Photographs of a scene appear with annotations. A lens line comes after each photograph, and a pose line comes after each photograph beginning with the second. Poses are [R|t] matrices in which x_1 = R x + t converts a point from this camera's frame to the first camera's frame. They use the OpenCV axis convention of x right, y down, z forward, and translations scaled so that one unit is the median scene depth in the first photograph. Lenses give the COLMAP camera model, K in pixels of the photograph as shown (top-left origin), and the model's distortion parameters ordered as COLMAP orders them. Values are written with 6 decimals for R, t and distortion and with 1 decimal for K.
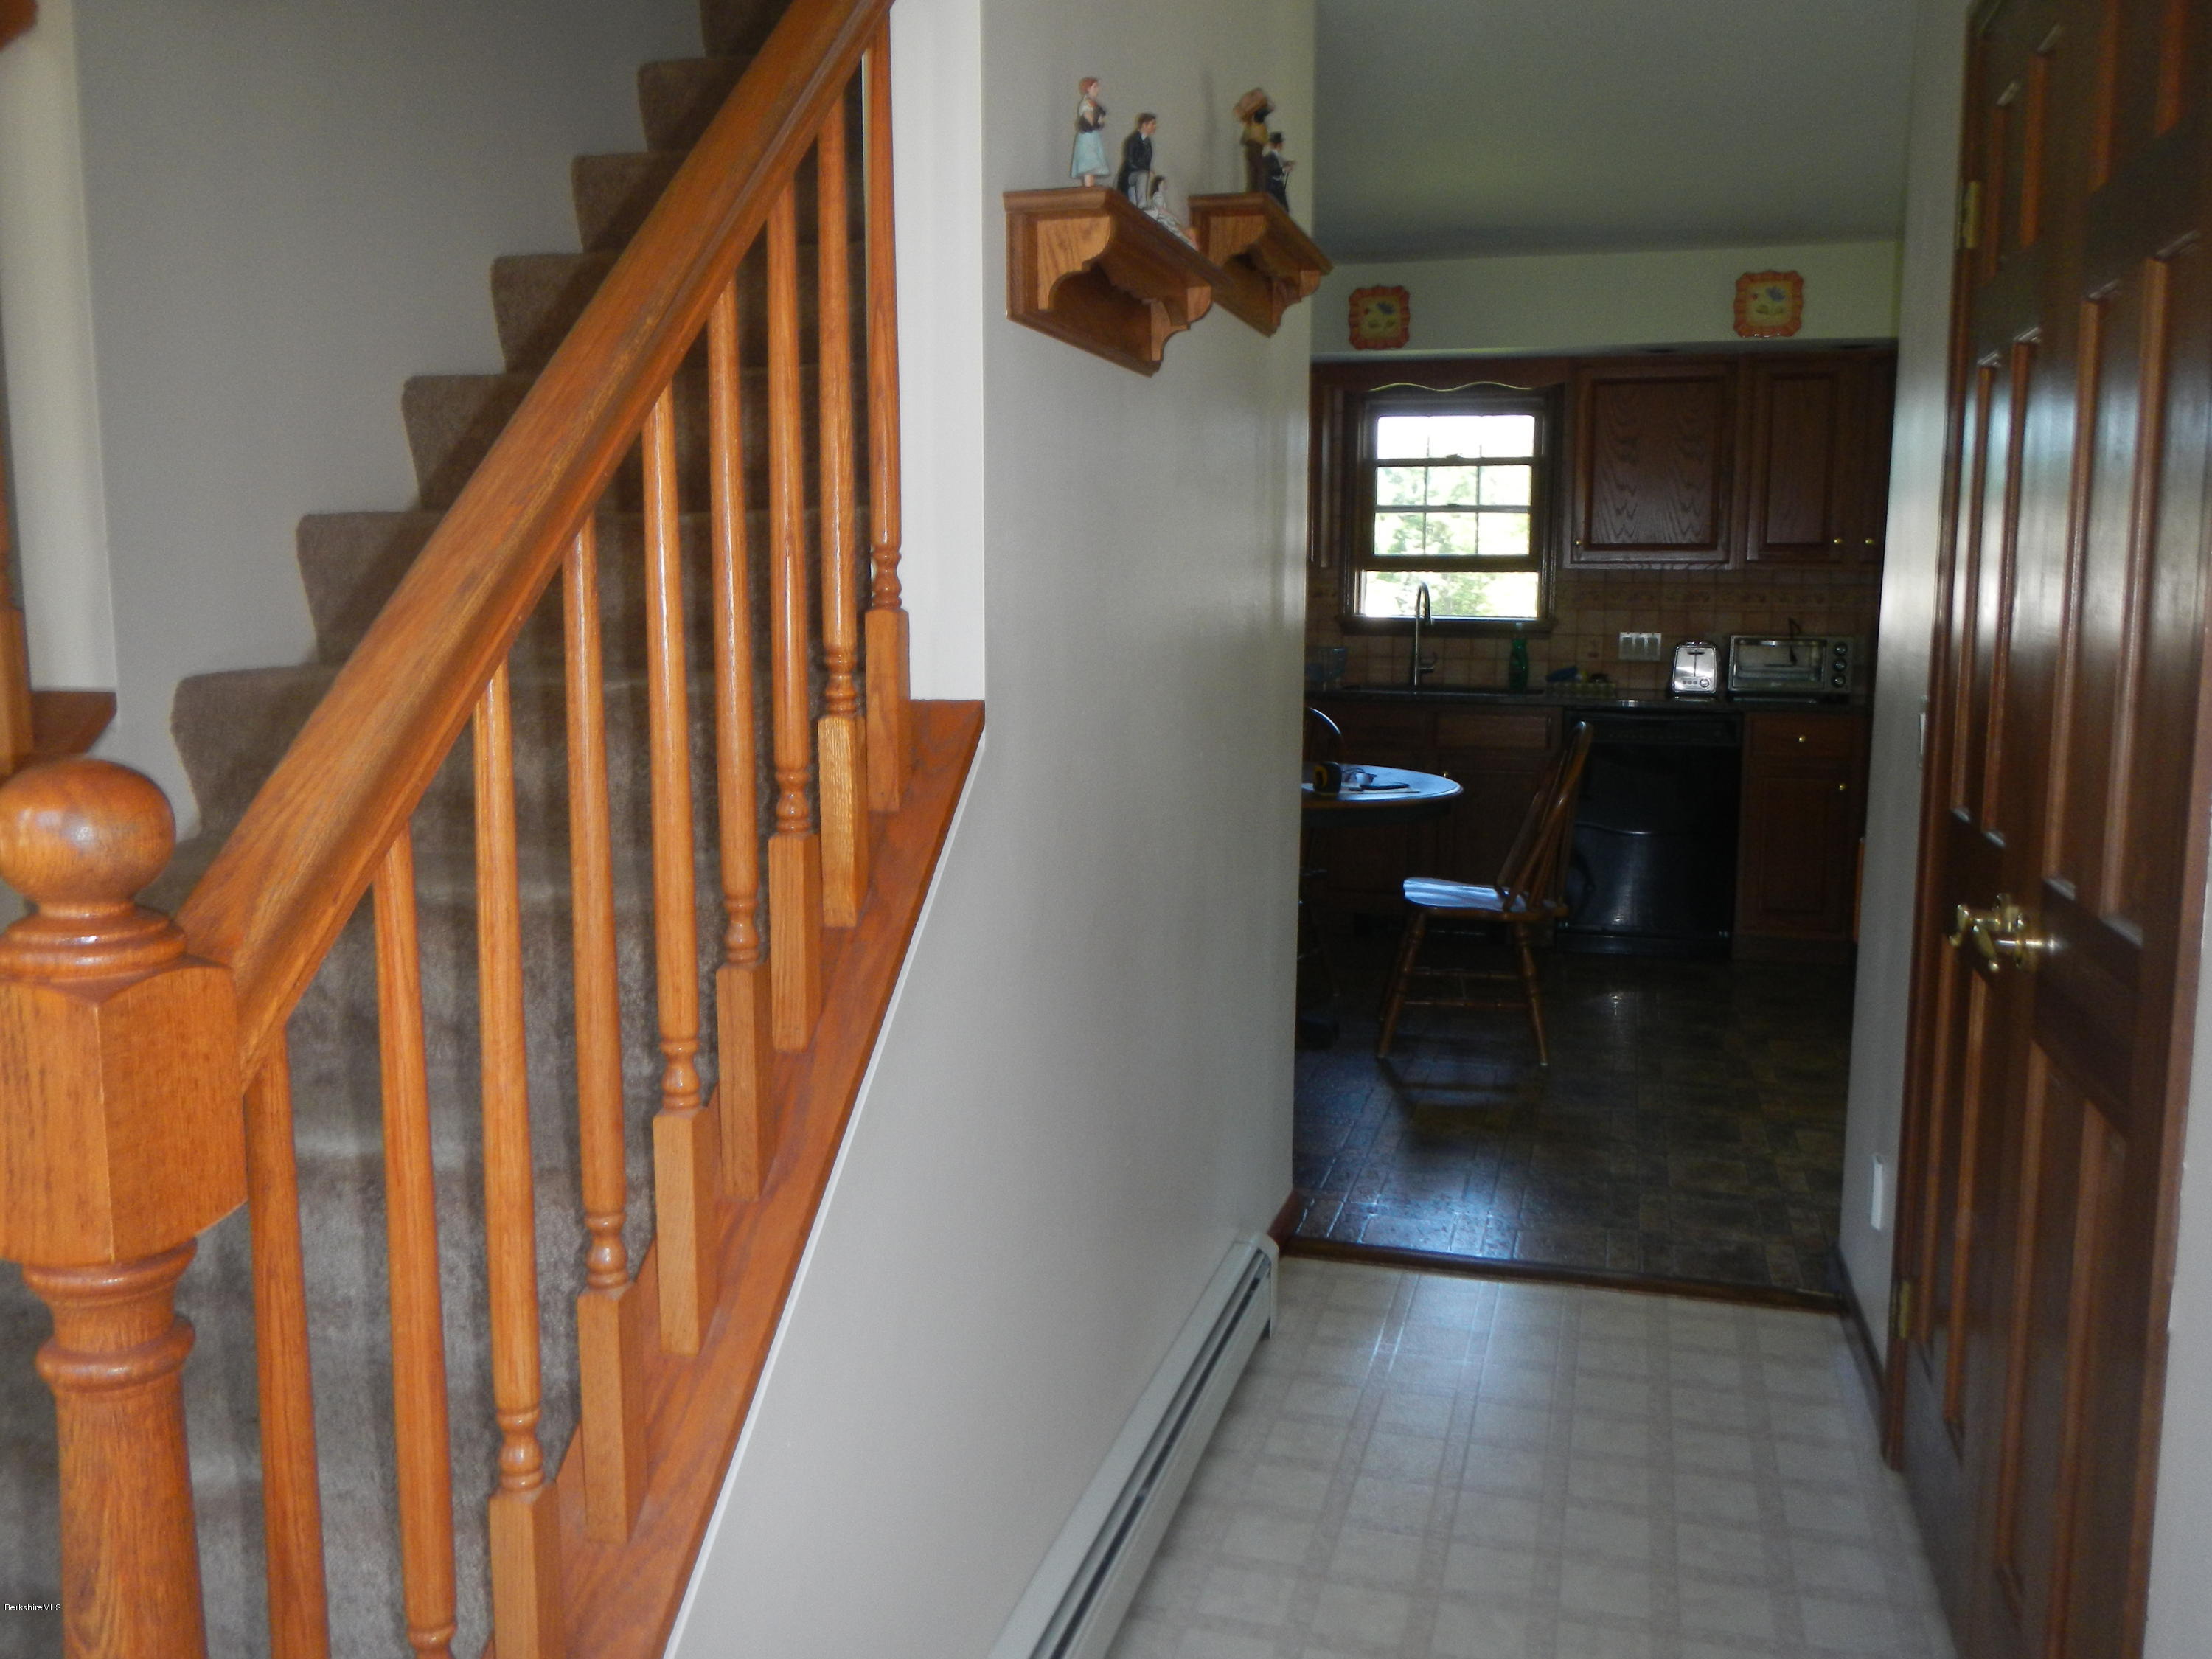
lens RADIAL K [[1844.0, 0, 1106.0], [0, 1844.0, 829.5], [0, 0, 1]] dist [-0.007575, -0.008659]
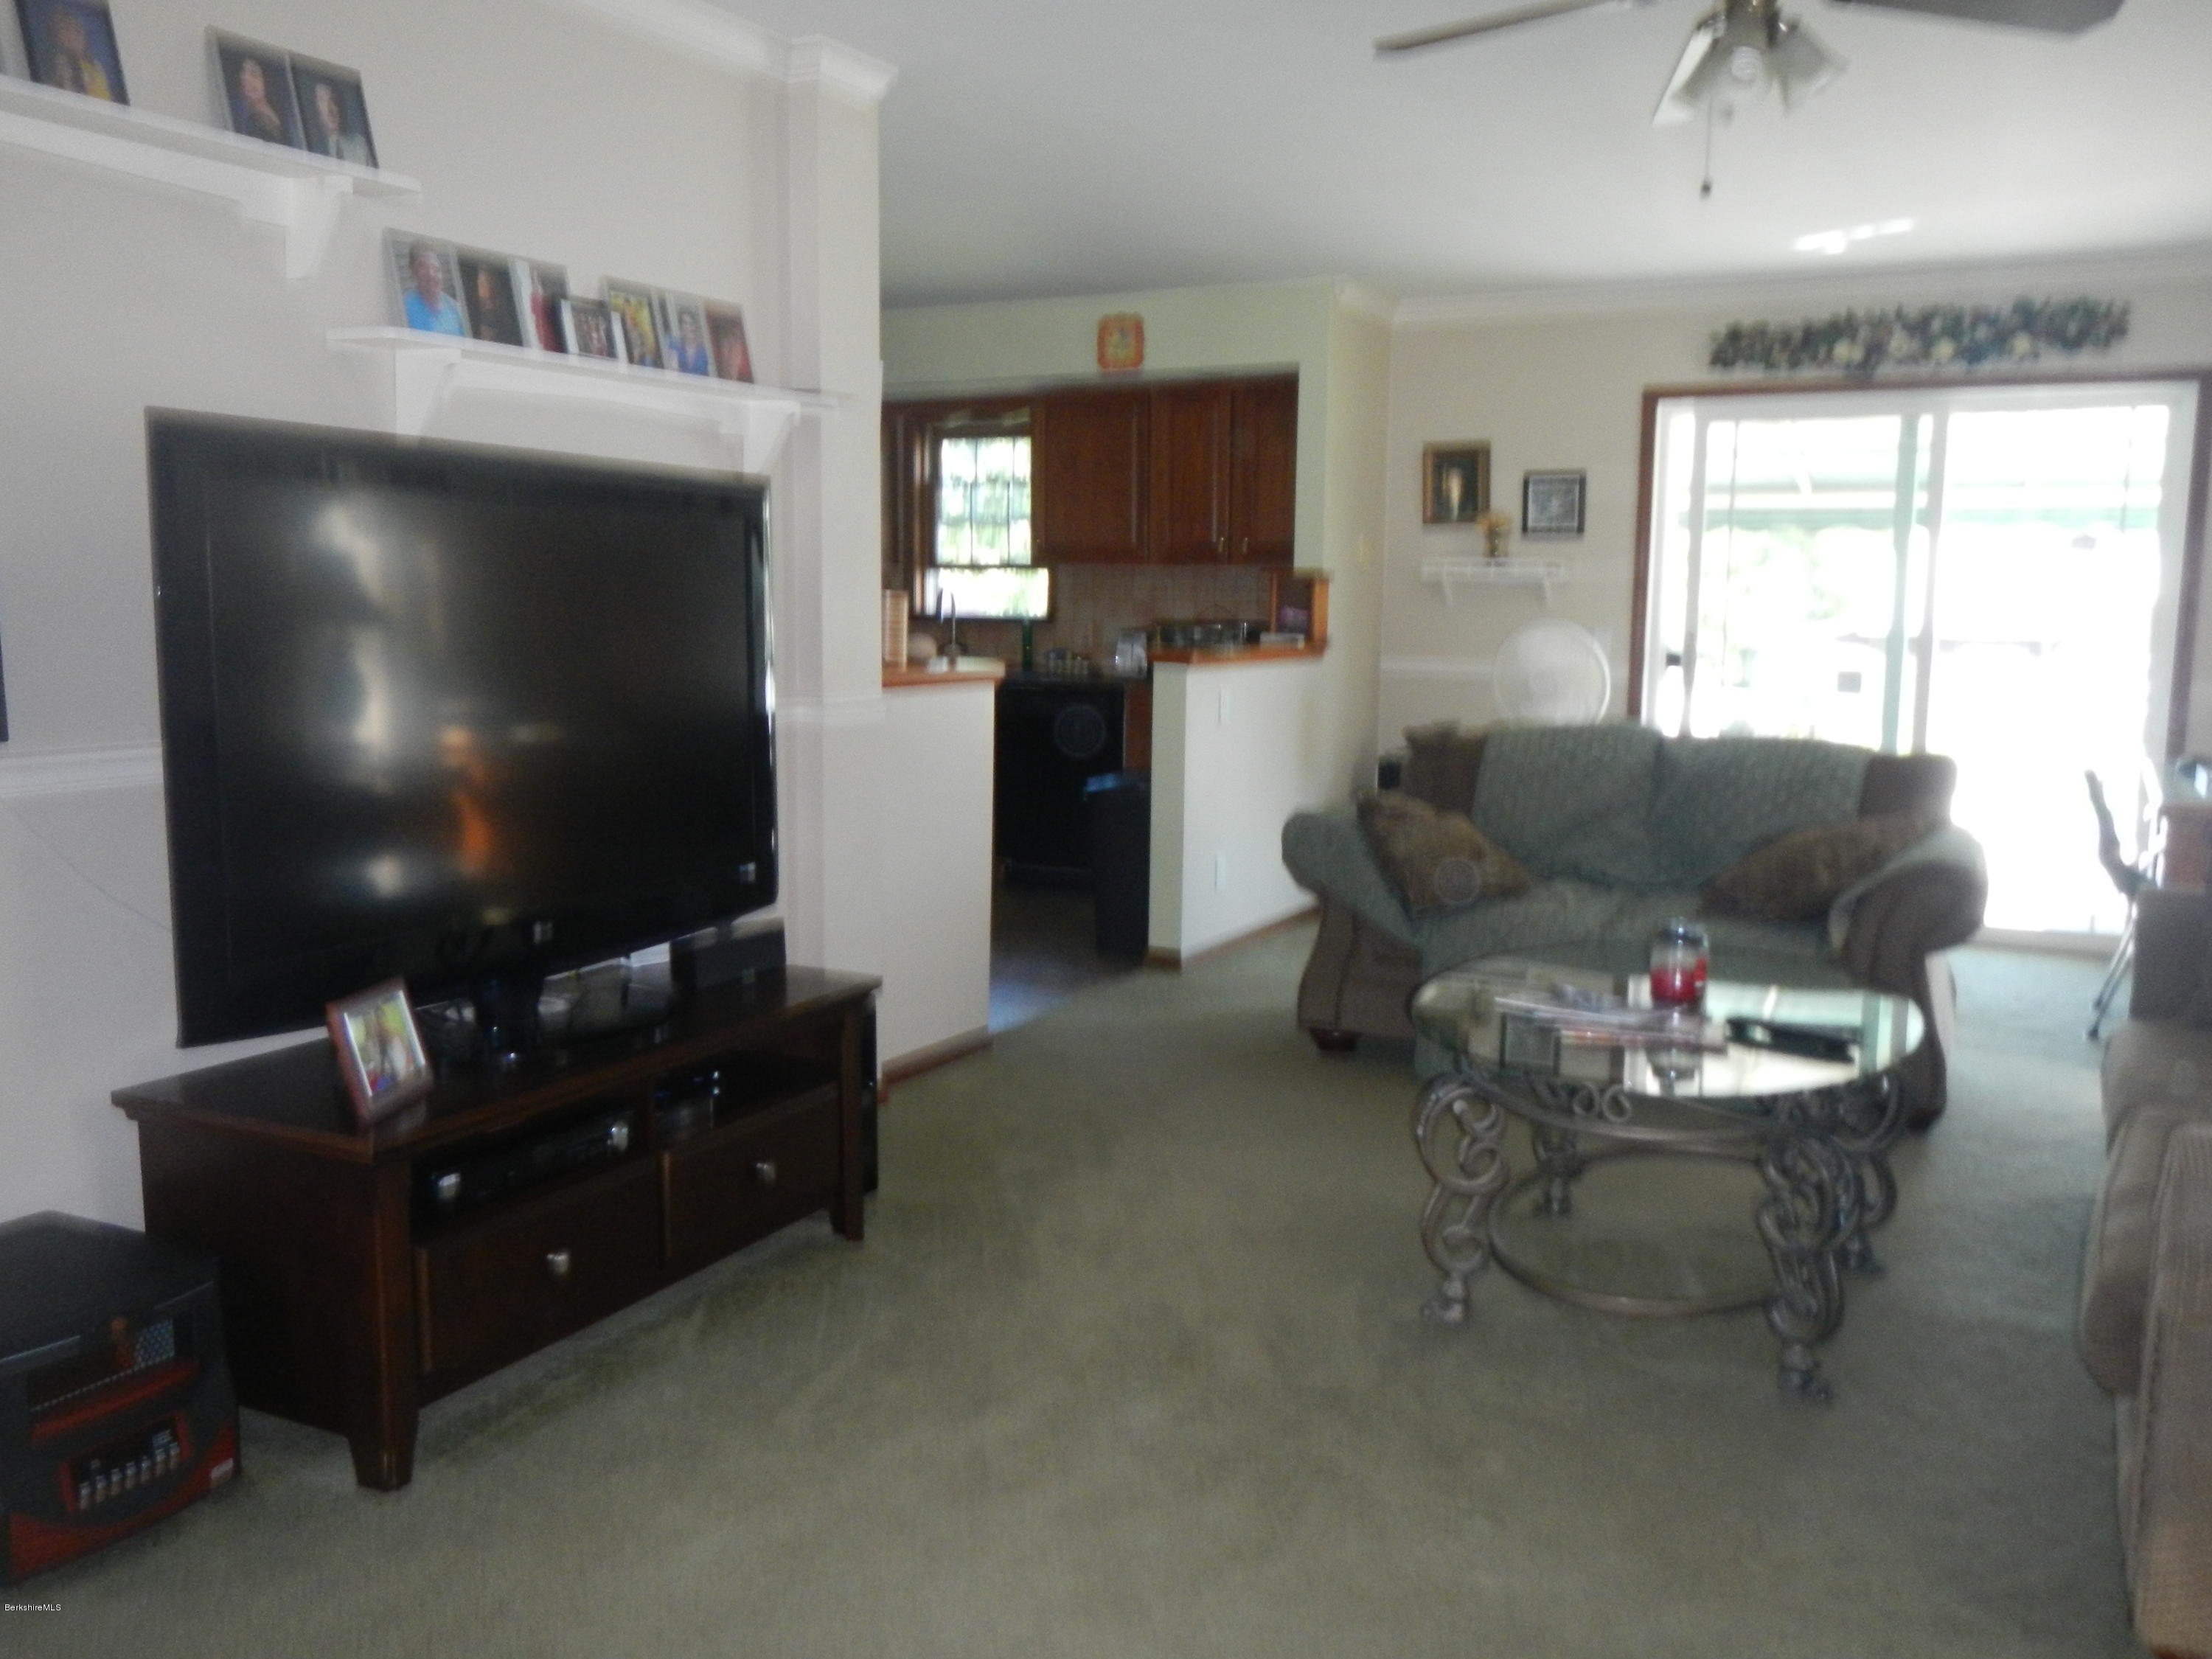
lens RADIAL K [[1844.0, 0, 1106.0], [0, 1844.0, 829.5], [0, 0, 1]] dist [-0.007575, -0.008659]
pose [[0.973151, 0.021400, -0.229170, 0.545795], [-0.023479, 0.999704, -0.006350, 0.029835], [0.228966, 0.011560, 0.973366, -0.126656]]
